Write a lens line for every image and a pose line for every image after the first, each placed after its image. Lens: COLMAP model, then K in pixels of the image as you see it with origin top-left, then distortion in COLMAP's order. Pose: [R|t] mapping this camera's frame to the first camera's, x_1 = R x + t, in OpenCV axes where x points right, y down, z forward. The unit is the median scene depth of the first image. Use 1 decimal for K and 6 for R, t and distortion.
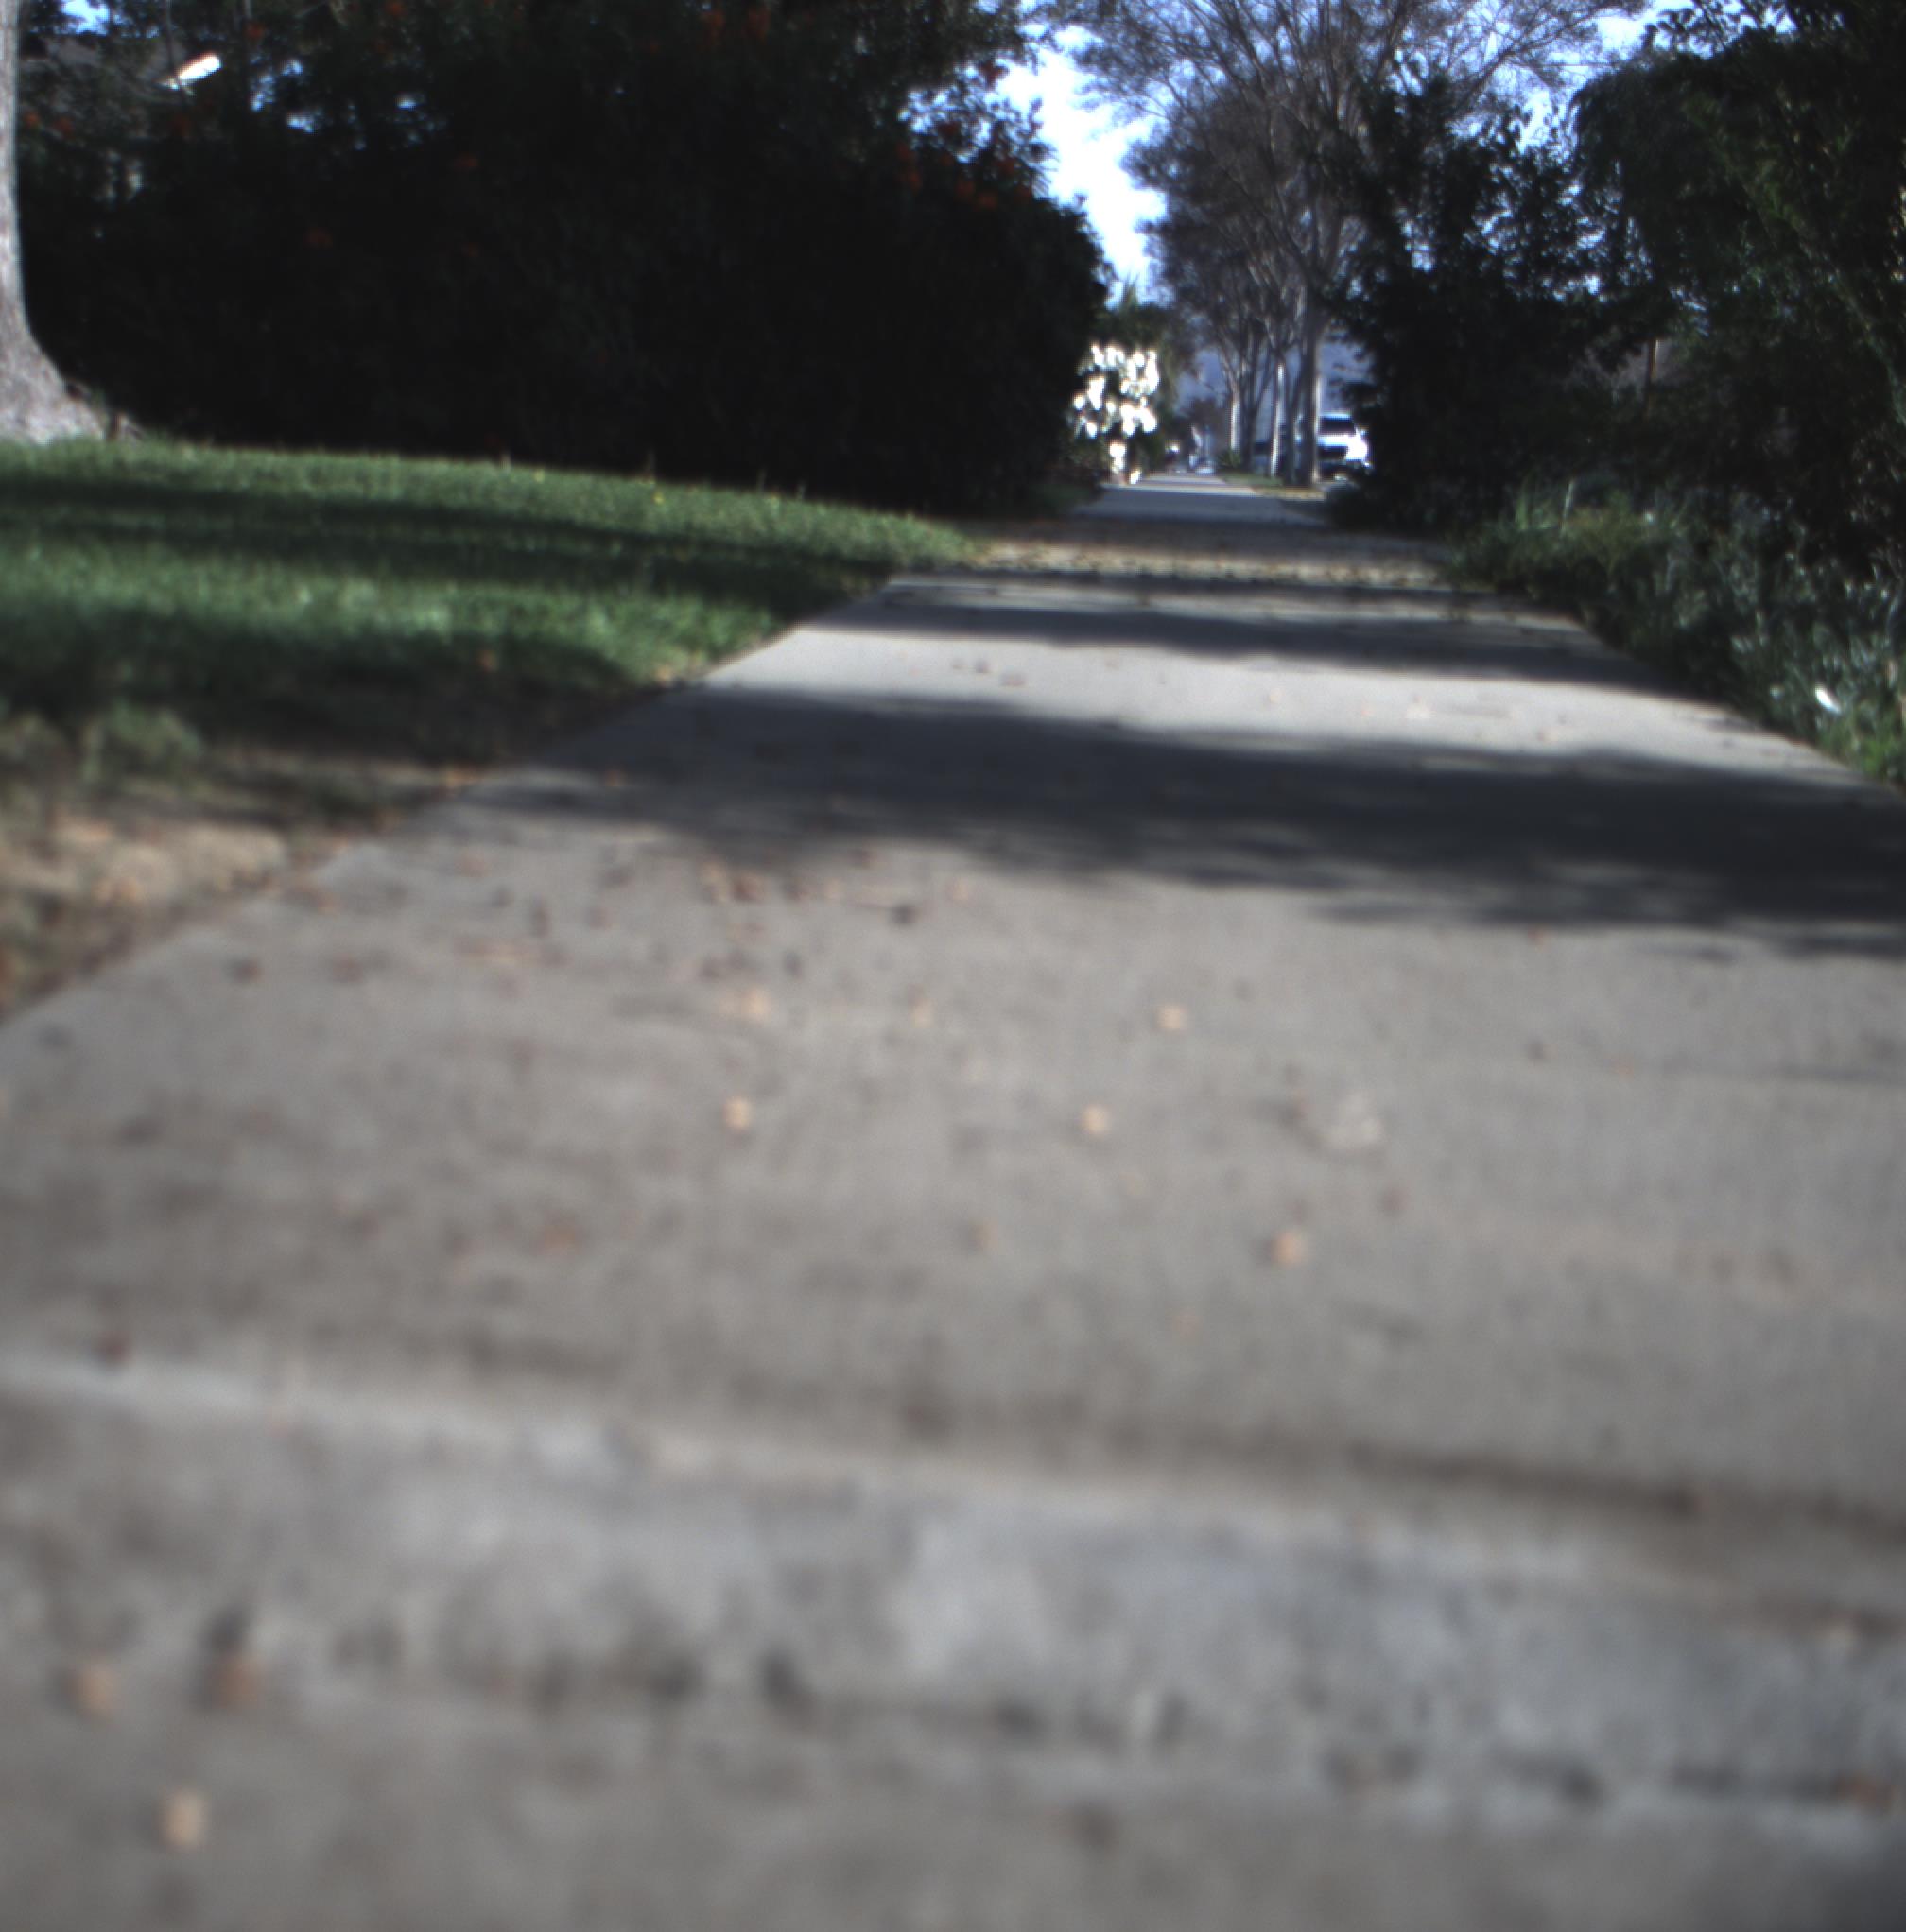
lens RADIAL K [[4300.9, 0, 740.2], [0, 4300.9, 927.0], [0, 0, 1]] dist [-0.158935, 0.834870]
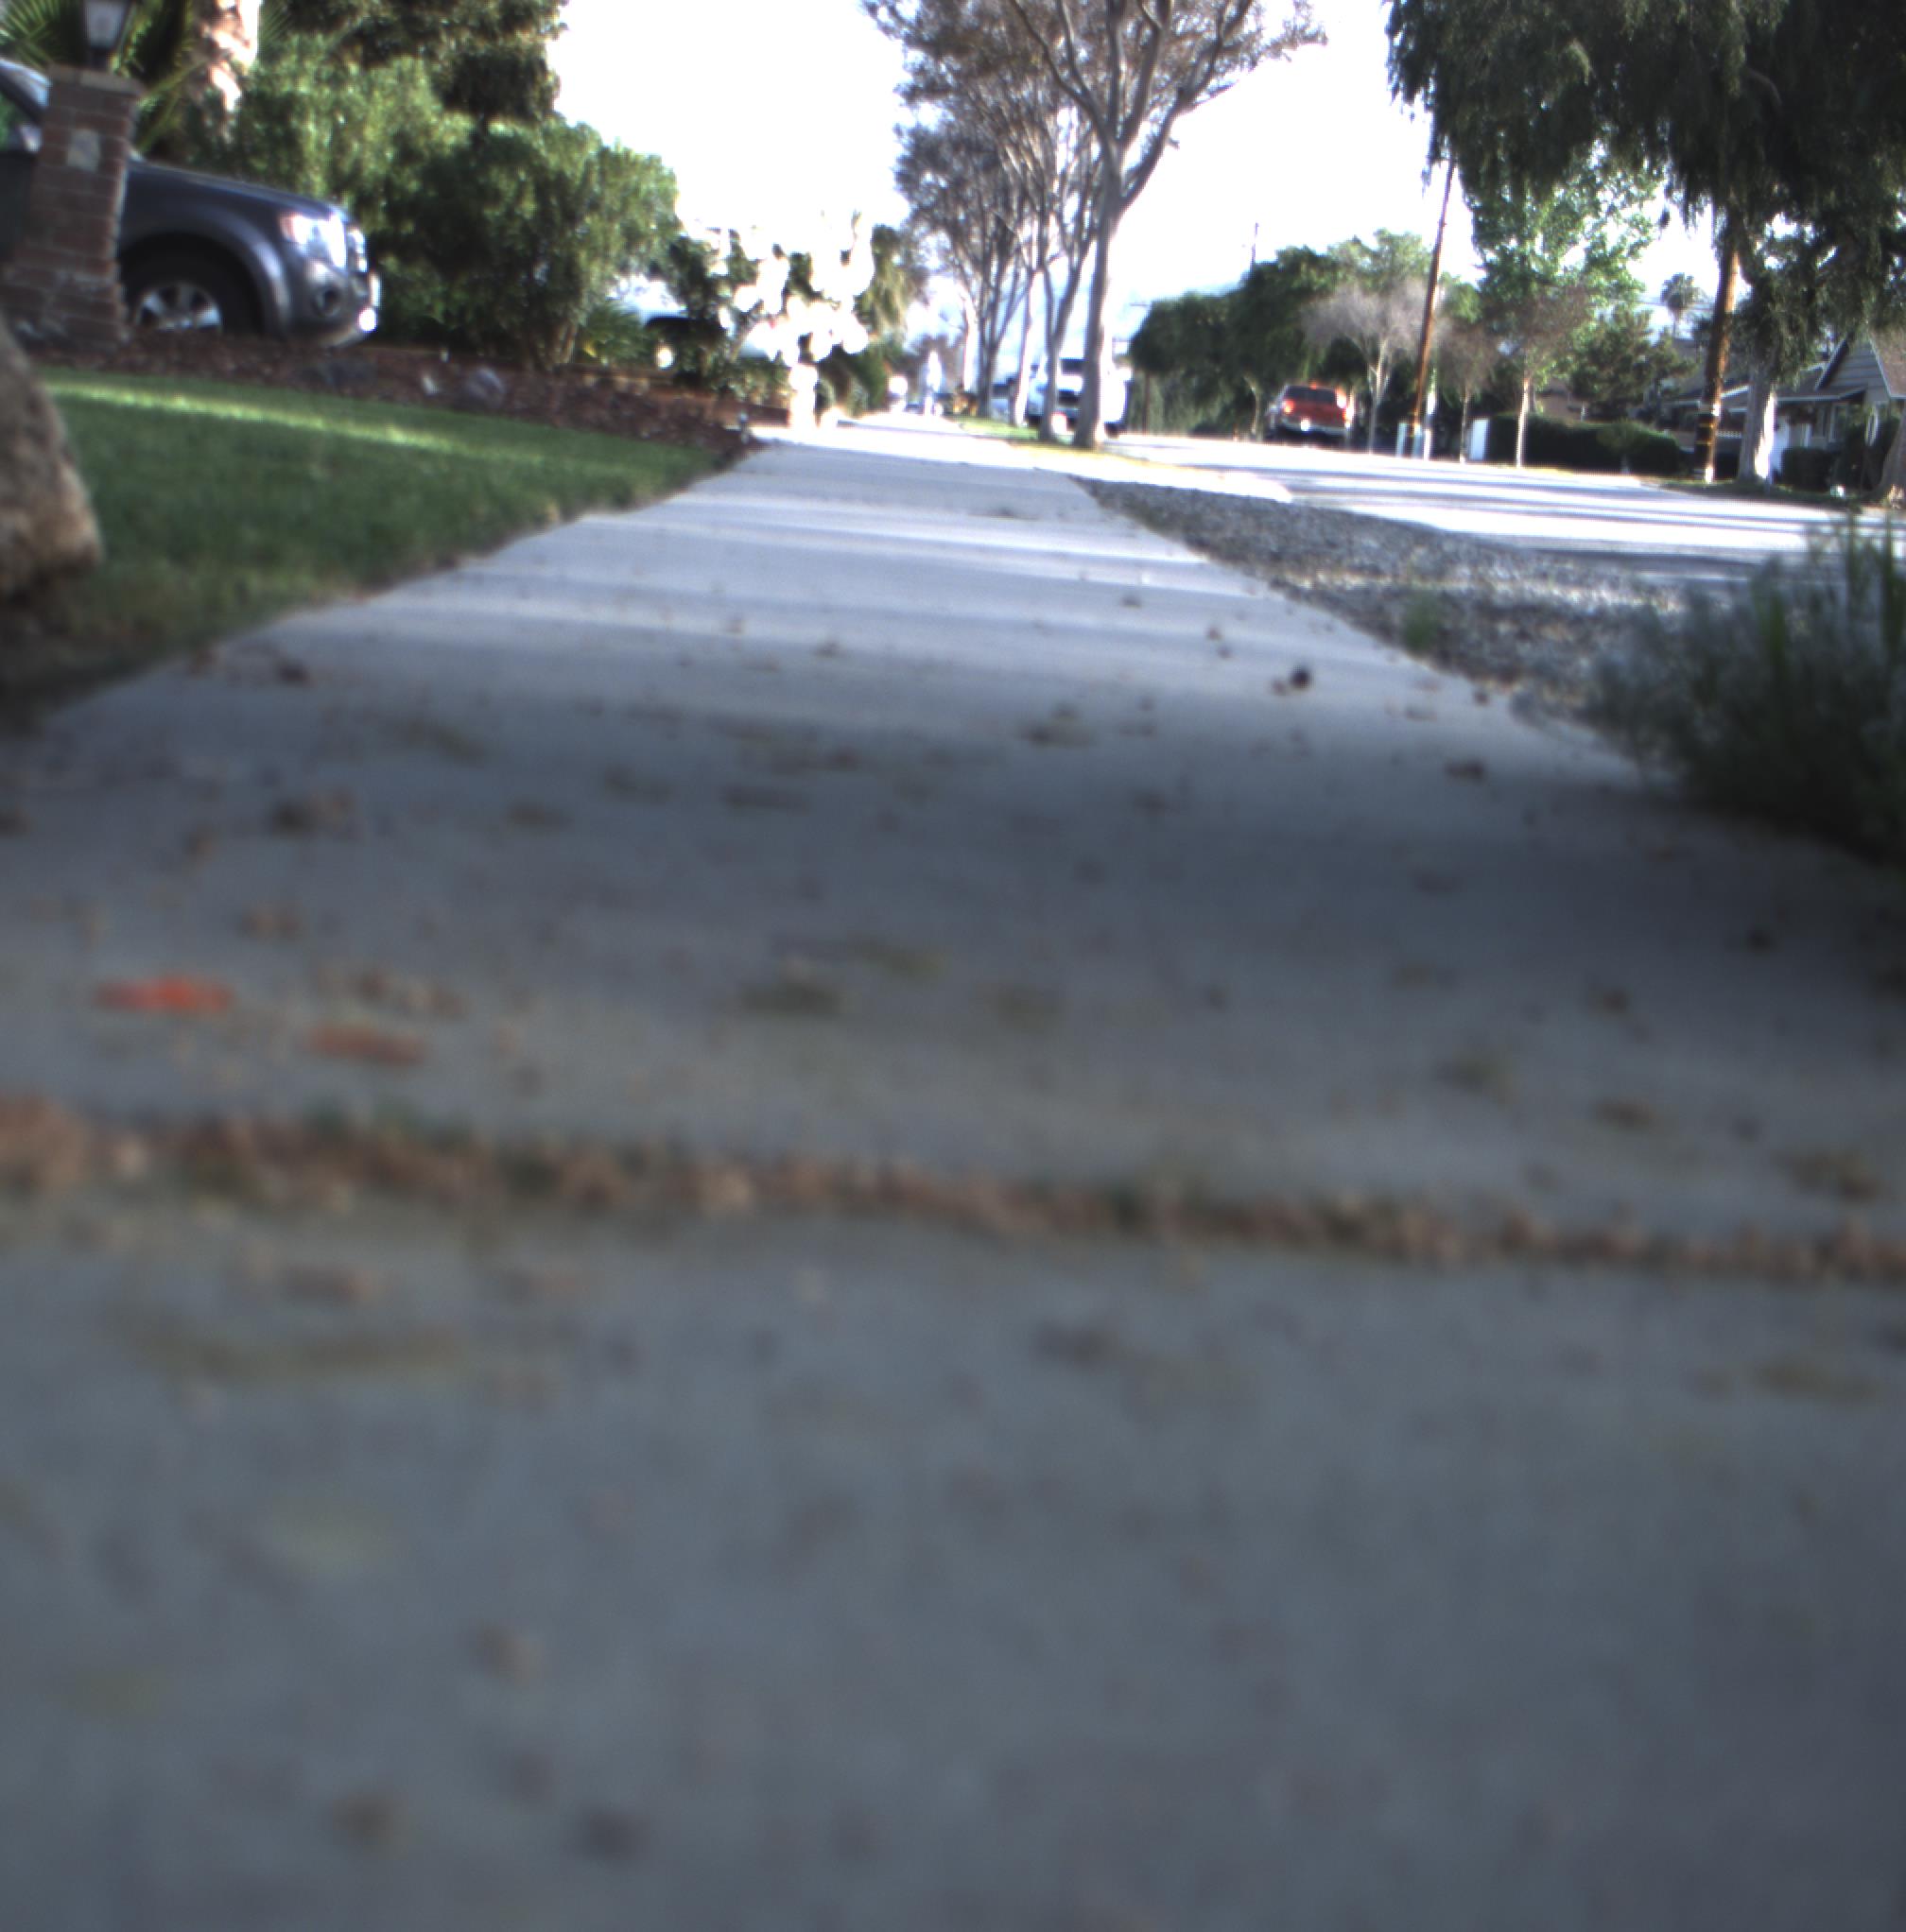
lens RADIAL K [[4300.9, 0, 740.2], [0, 4300.9, 927.0], [0, 0, 1]] dist [-0.158935, 0.834870]
pose [[0.996887, 0.039677, 0.068140, 0.038091], [-0.040846, 0.999040, 0.015849, -0.039206], [-0.067445, -0.018583, 0.997550, 0.360424]]
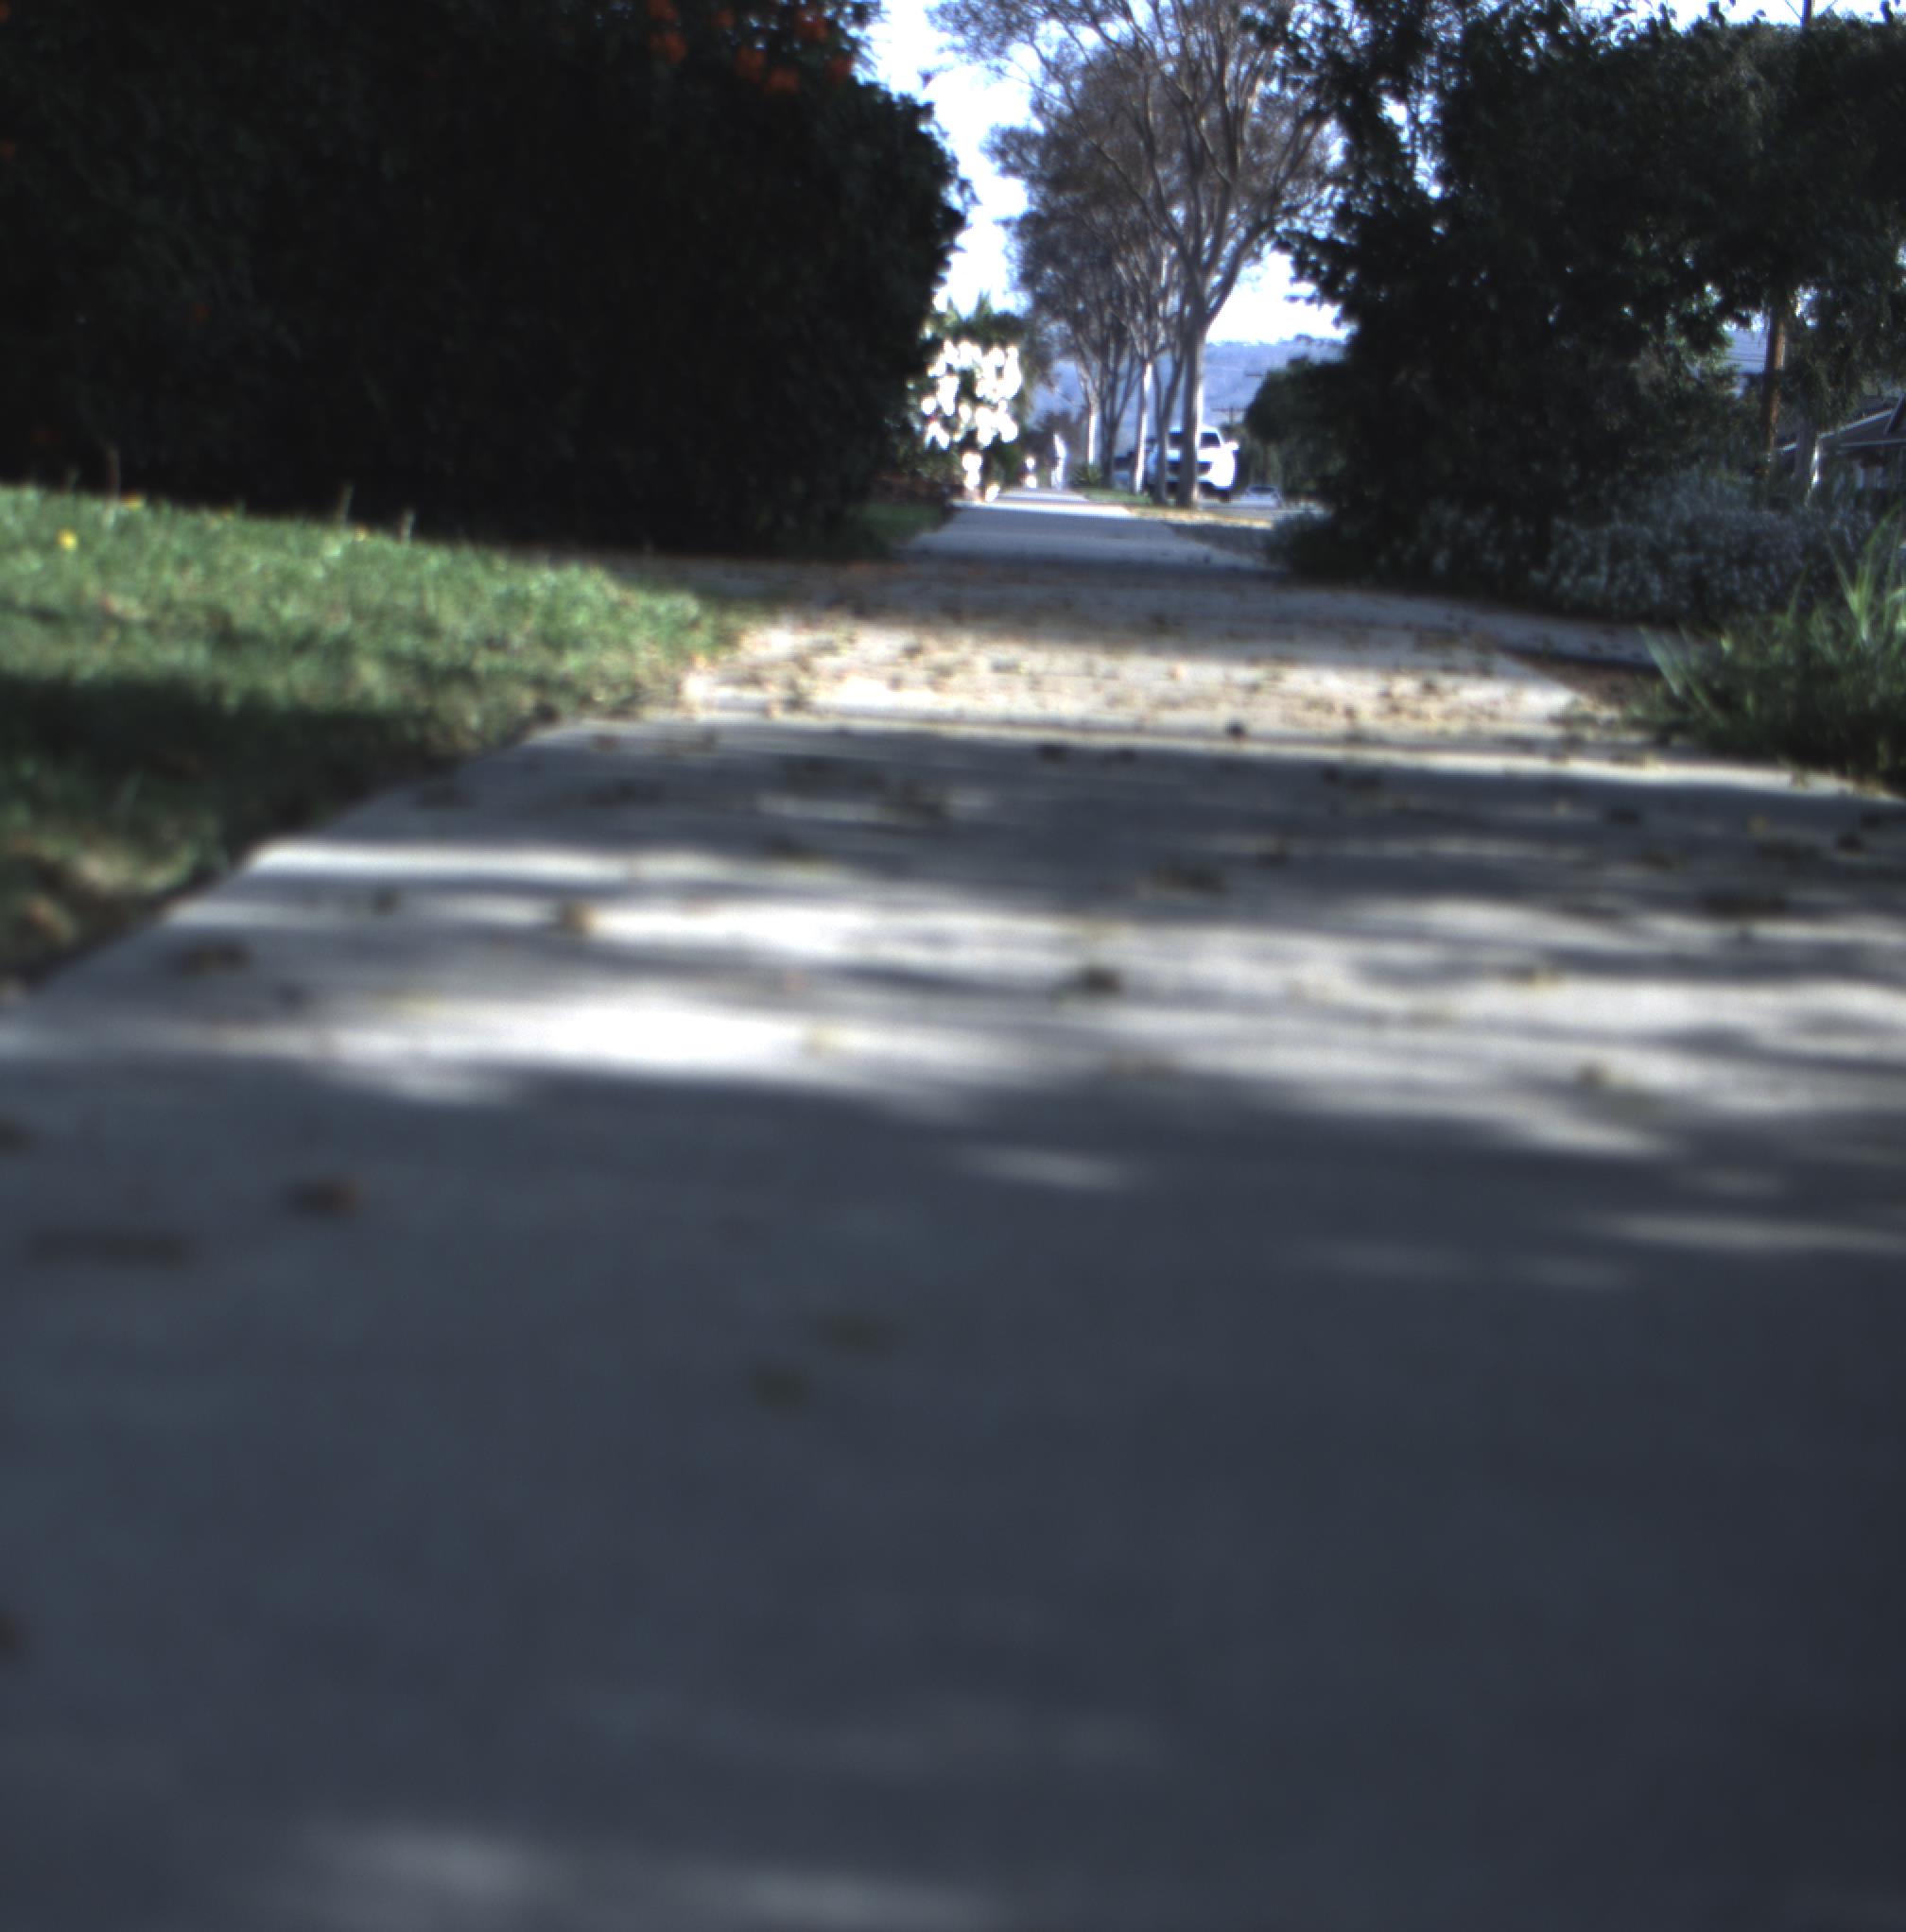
lens RADIAL K [[4300.9, 0, 740.2], [0, 4300.9, 927.0], [0, 0, 1]] dist [-0.158935, 0.834870]
pose [[0.999354, 0.007573, 0.035124, 0.011433], [-0.007486, 0.999969, -0.002602, -0.014663], [-0.035142, 0.002338, 0.999380, 0.135276]]
